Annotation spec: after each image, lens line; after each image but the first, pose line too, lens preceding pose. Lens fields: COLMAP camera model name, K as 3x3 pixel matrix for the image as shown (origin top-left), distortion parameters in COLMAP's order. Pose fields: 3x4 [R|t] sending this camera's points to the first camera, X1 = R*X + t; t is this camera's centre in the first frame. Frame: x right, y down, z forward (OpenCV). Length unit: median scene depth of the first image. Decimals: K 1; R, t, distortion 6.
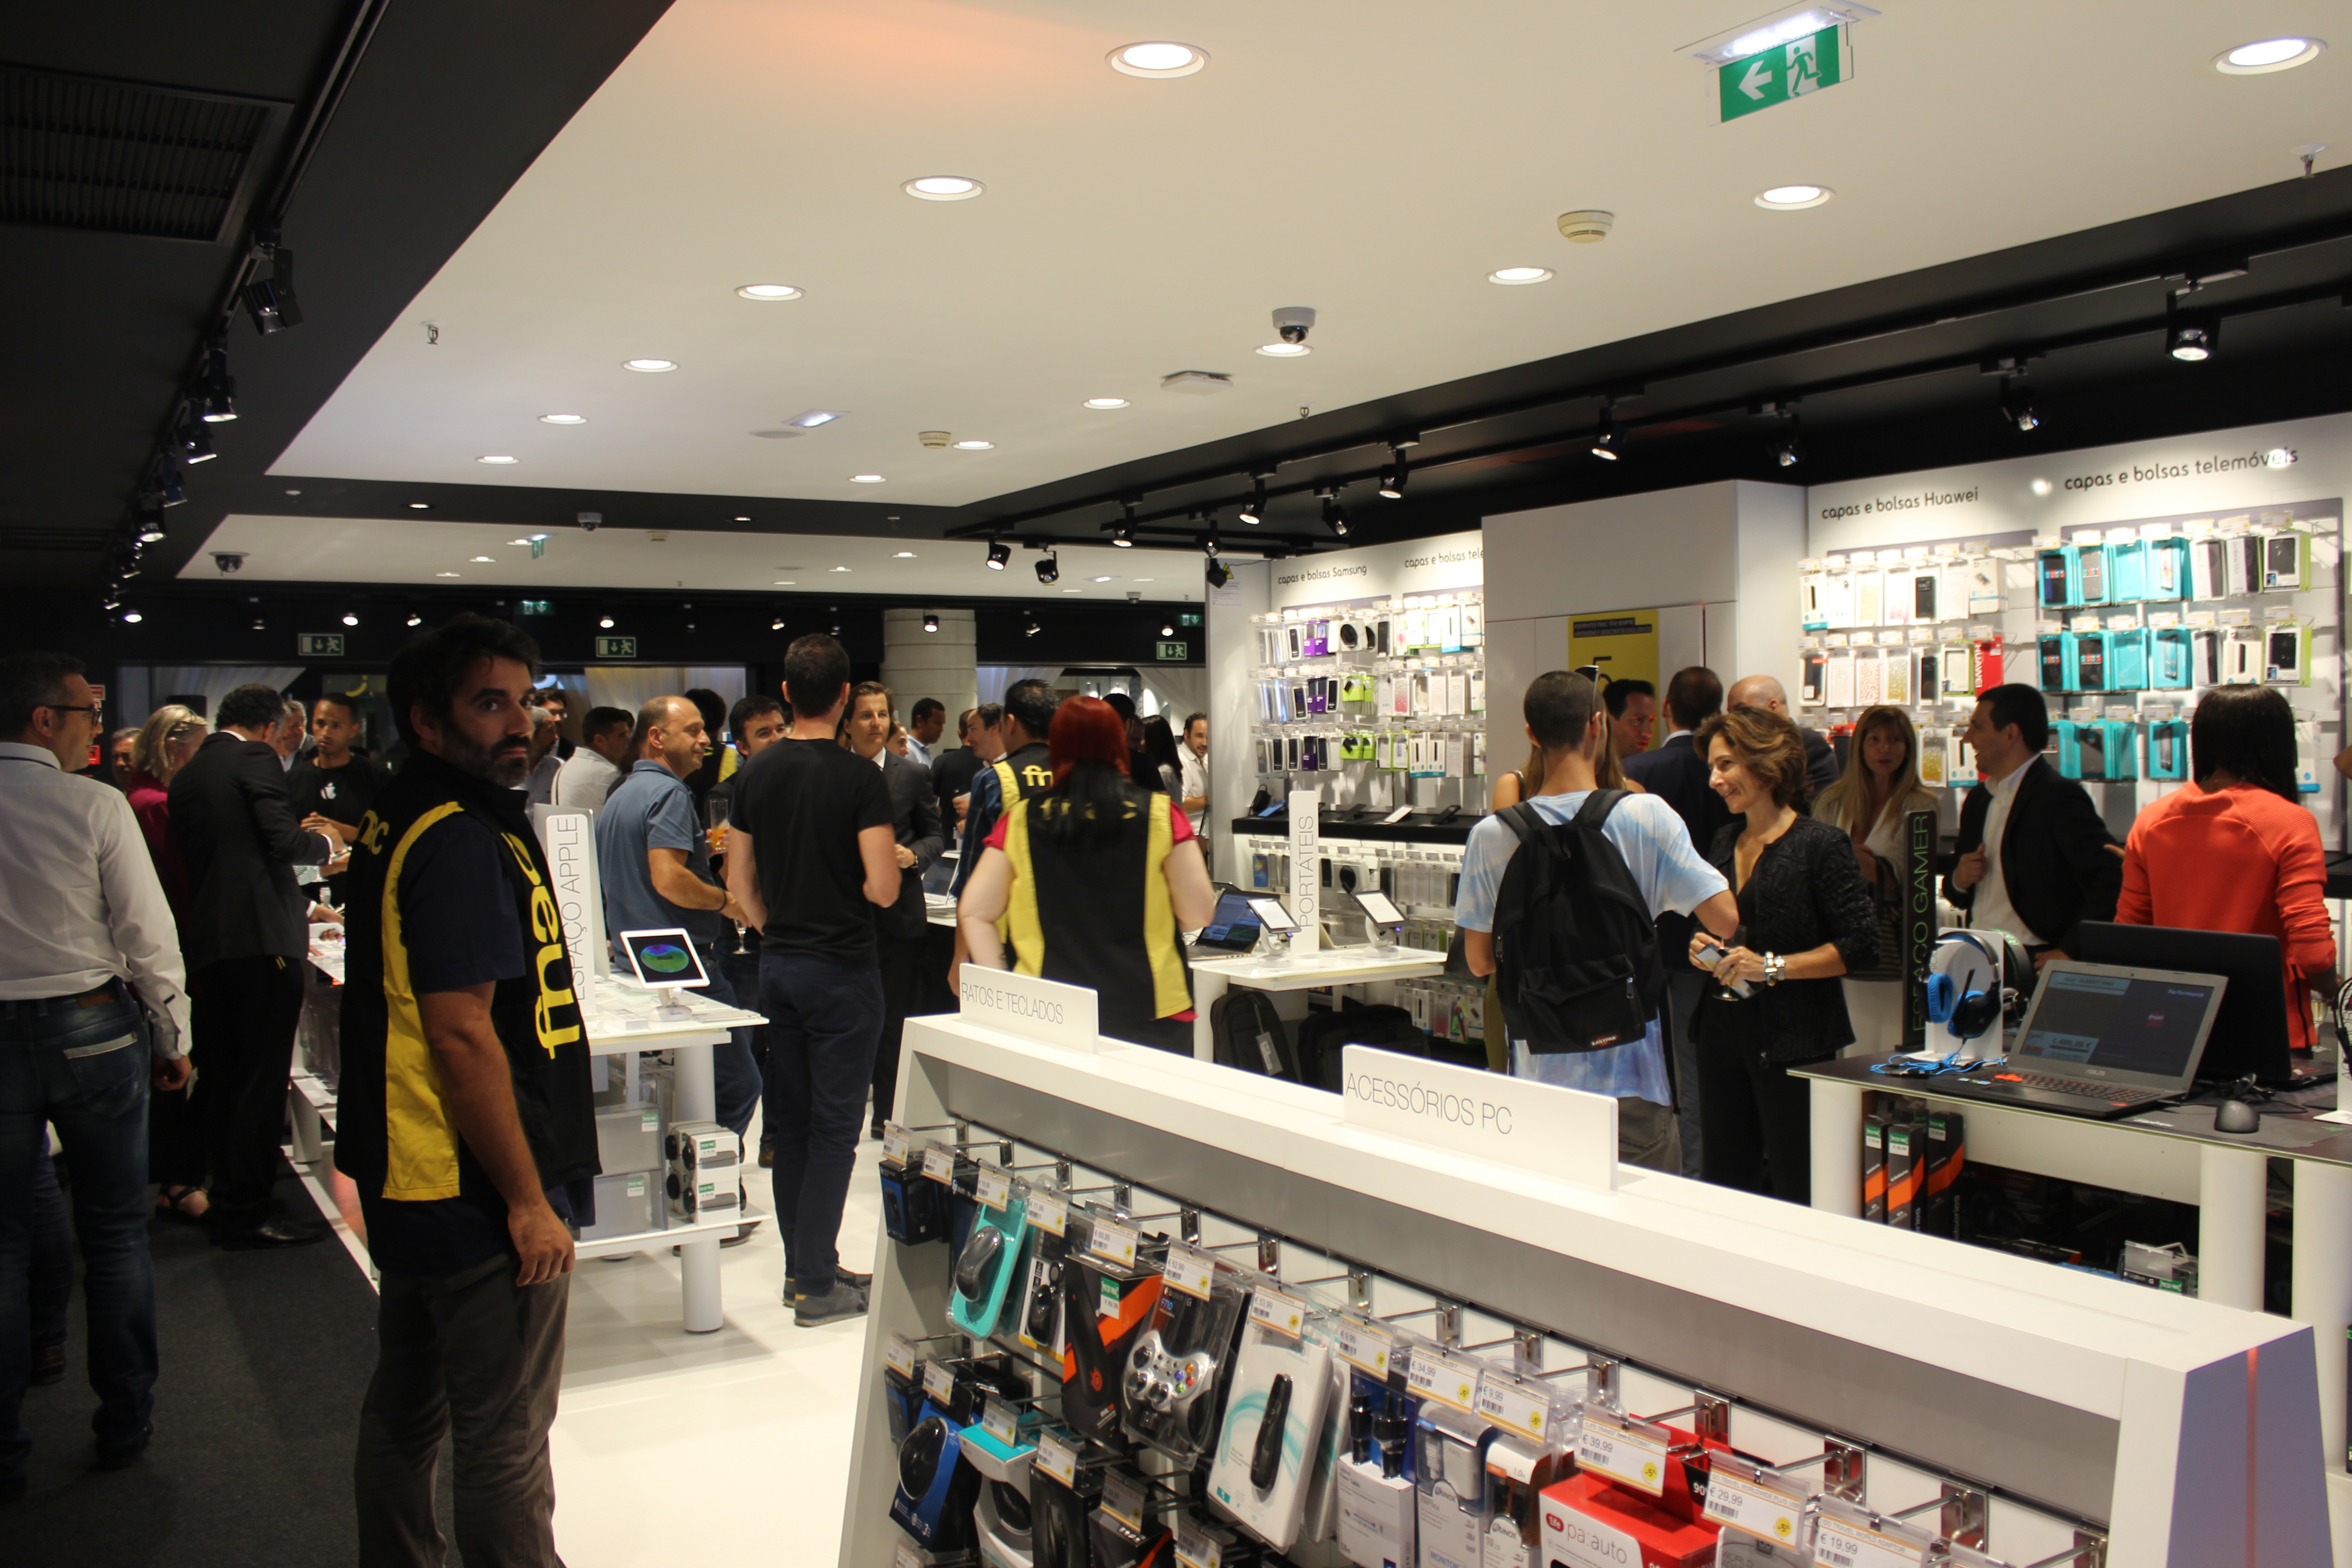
lens RADIAL K [[1965.1, 0, 1176.0], [0, 1965.1, 784.0], [0, 0, 1]] dist [-0.130532, 0.175404]
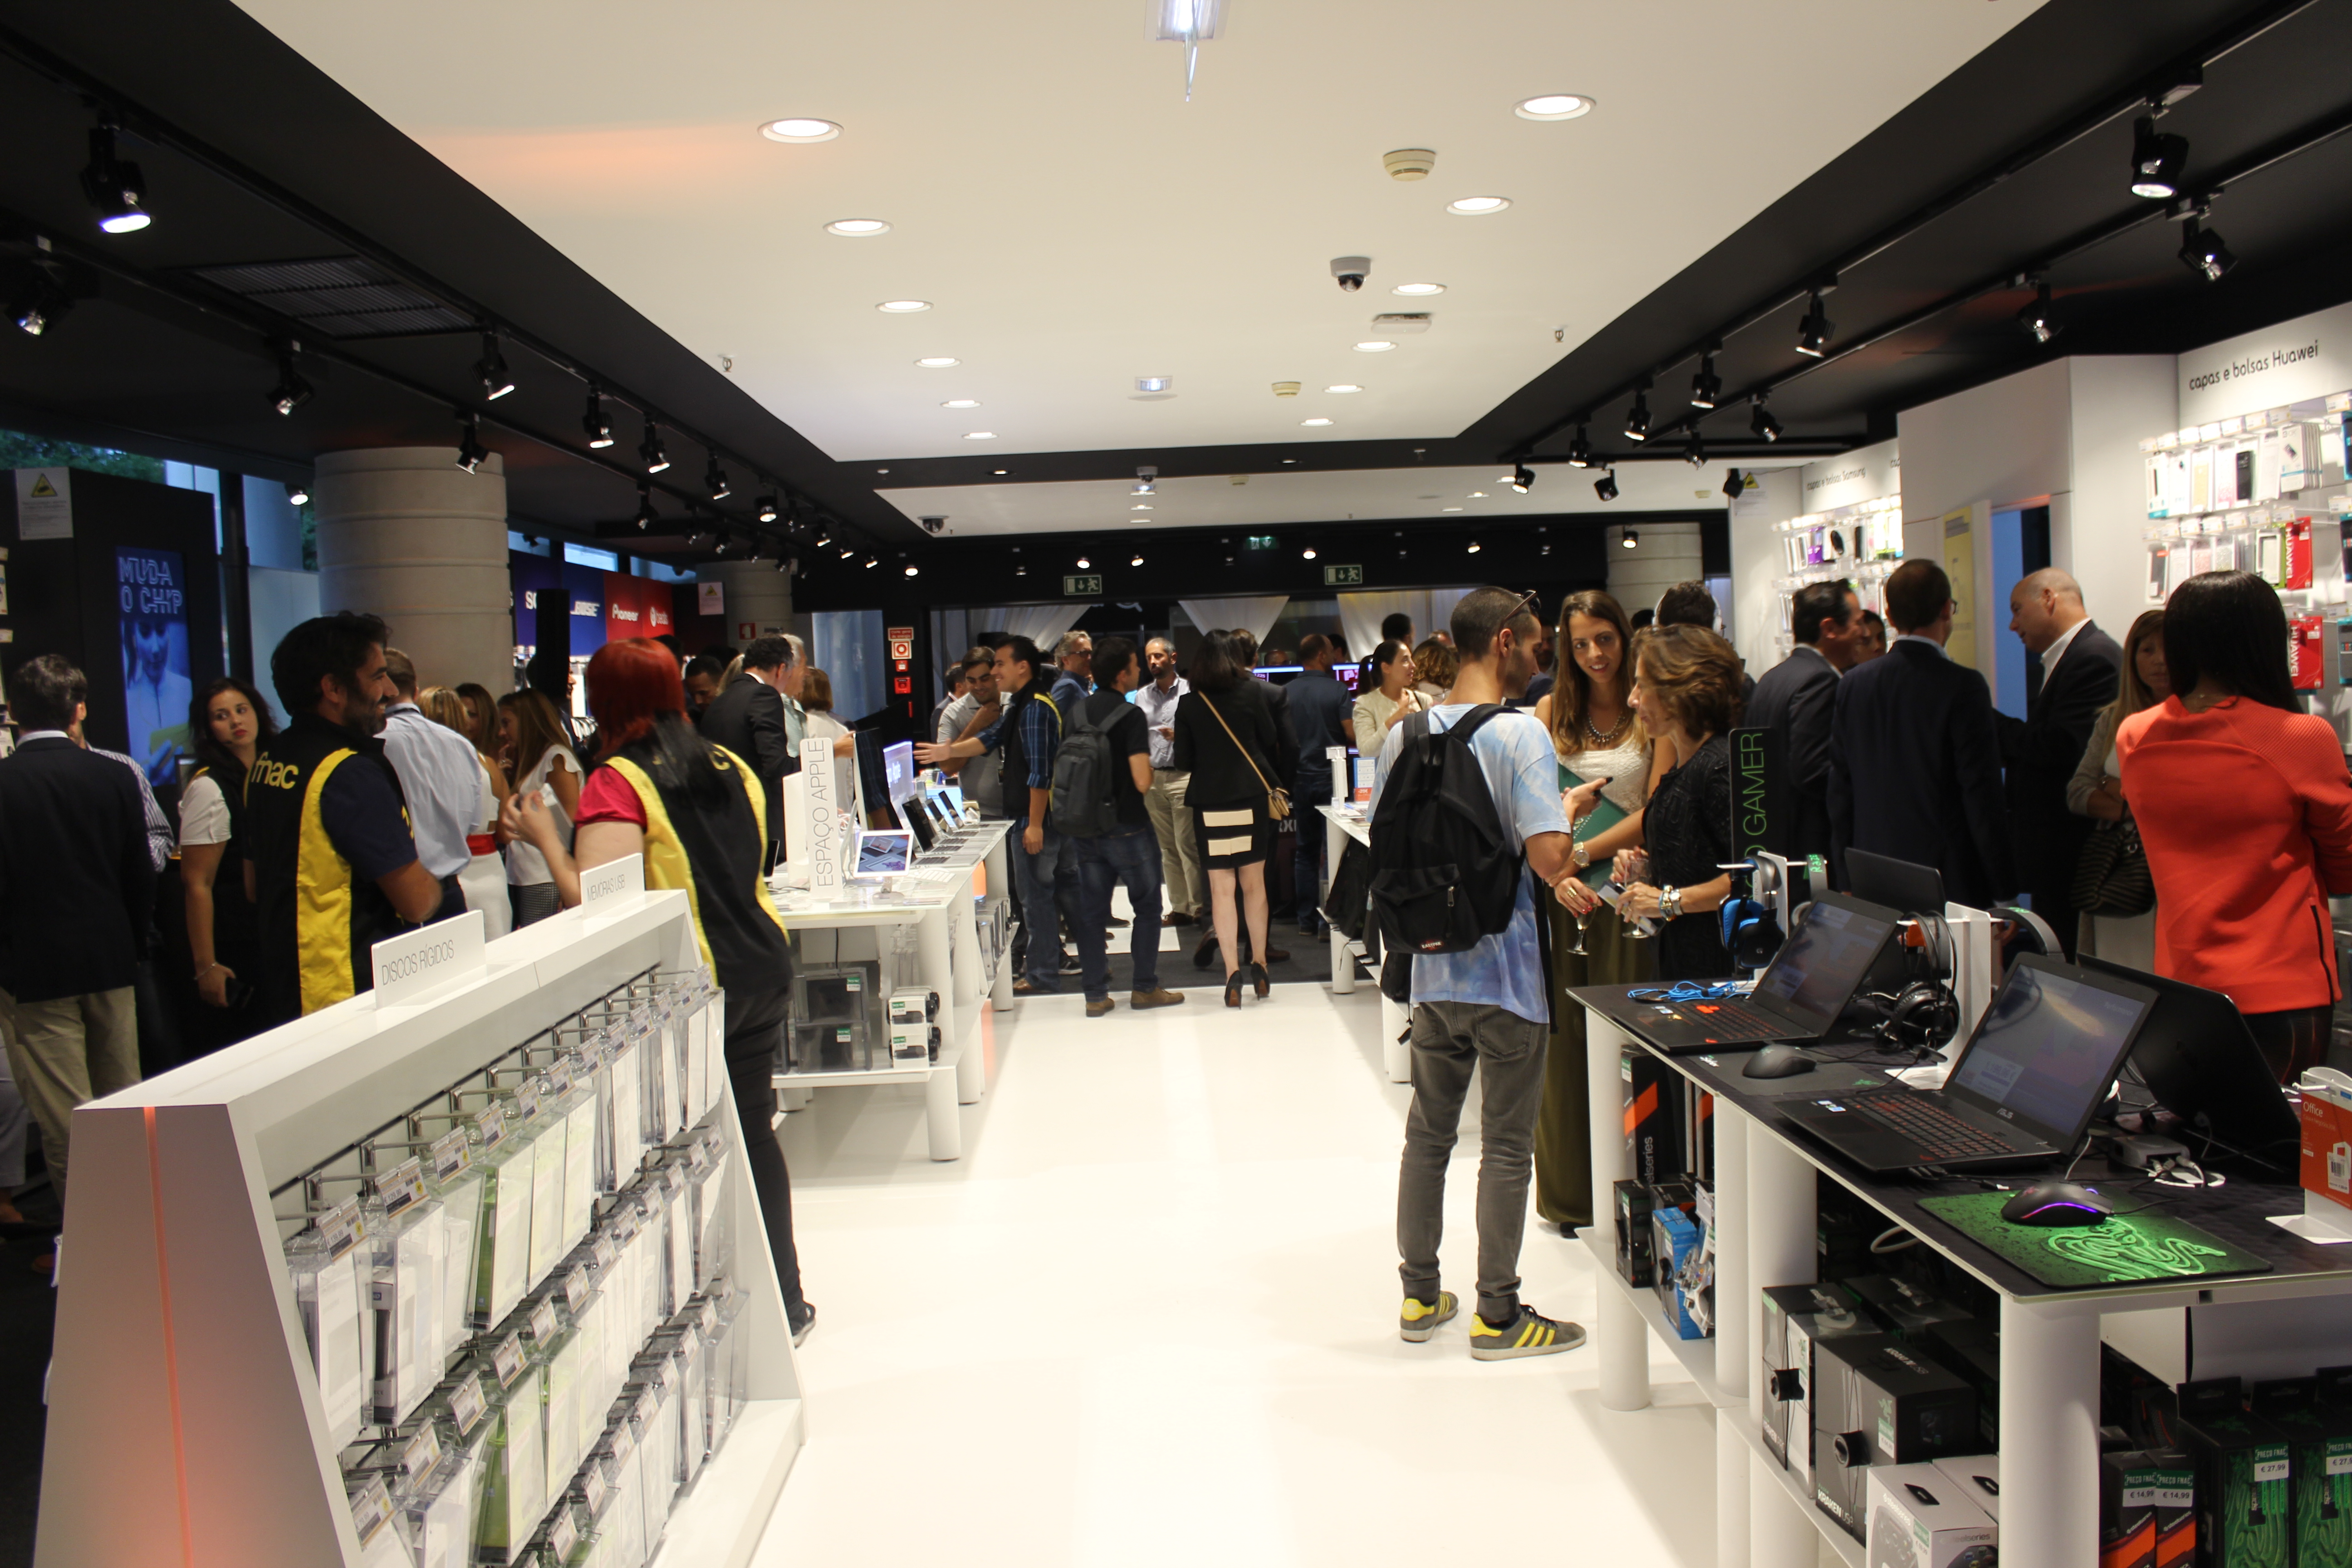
lens RADIAL K [[1965.1, 0, 1176.0], [0, 1965.1, 784.0], [0, 0, 1]] dist [-0.130532, 0.175404]
pose [[0.872311, 0.005676, -0.488919, 0.471502], [0.016314, 0.999038, 0.040705, -0.001427], [0.488680, -0.043483, 0.871379, 0.010681]]
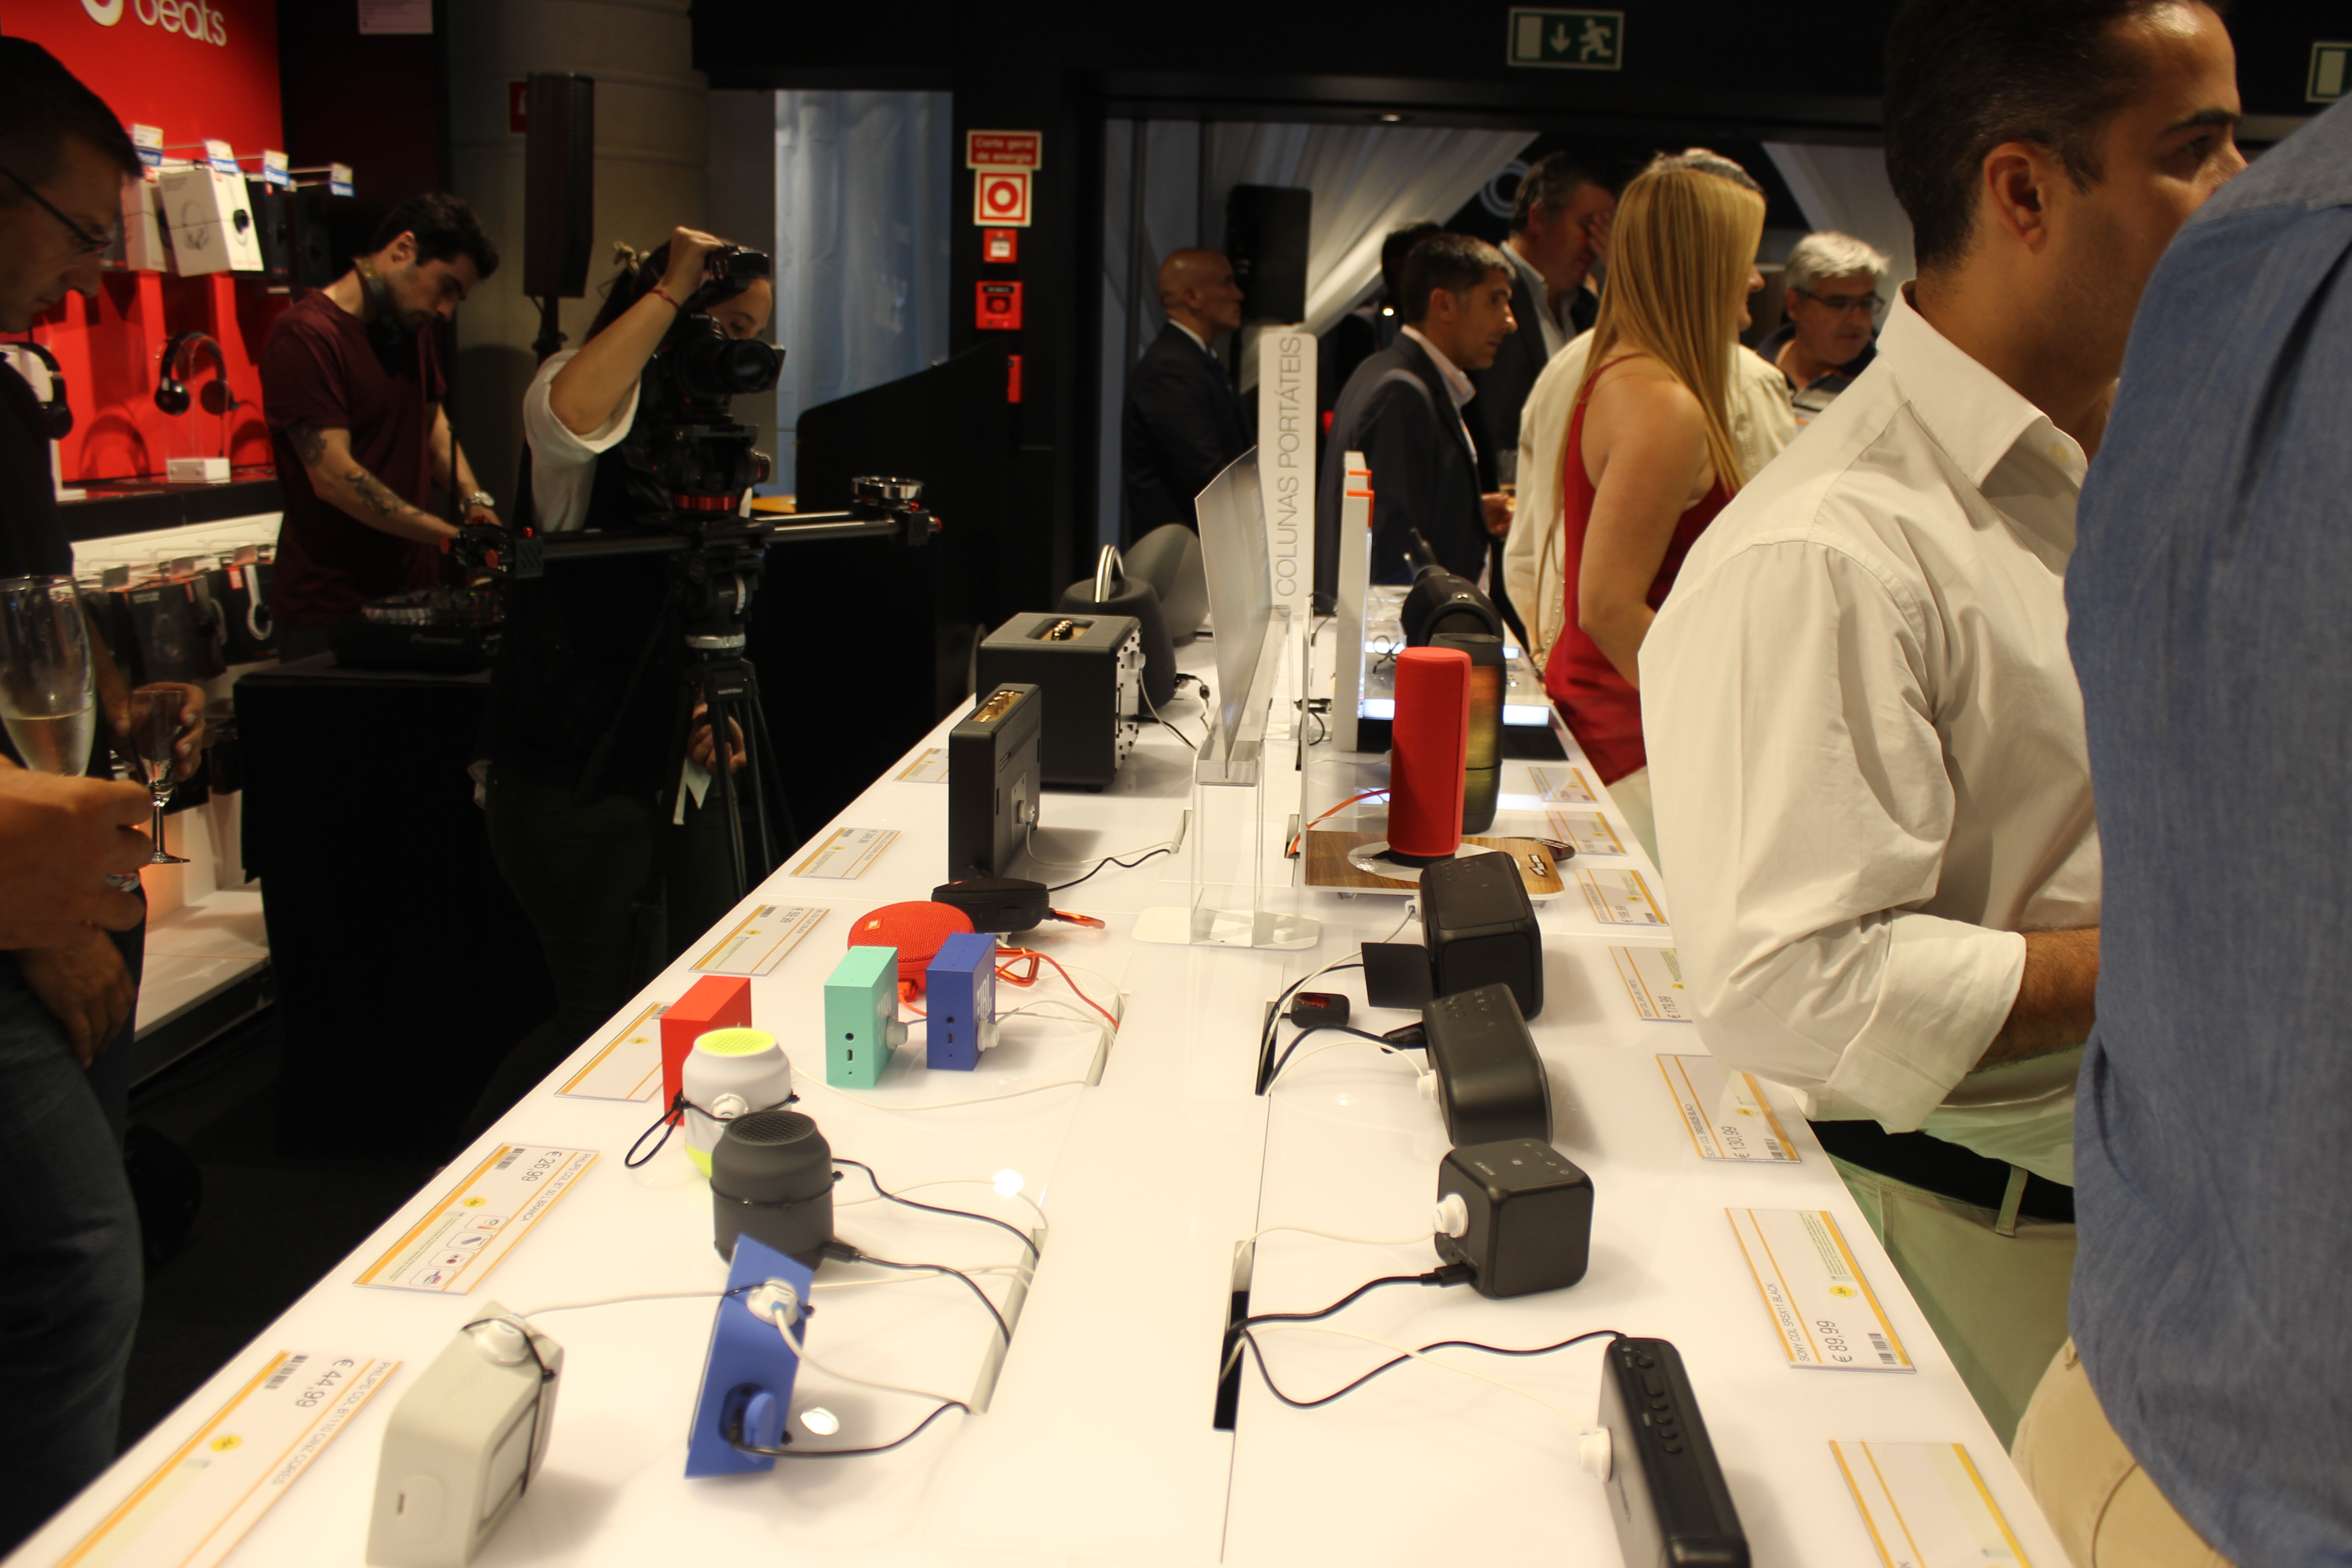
lens RADIAL K [[1965.1, 0, 1176.0], [0, 1965.1, 784.0], [0, 0, 1]] dist [-0.130532, 0.175404]
pose [[0.809307, 0.155801, -0.566347, -0.719591], [-0.049393, 0.978817, 0.198688, -0.000034], [0.585306, -0.132826, 0.799859, 1.699501]]
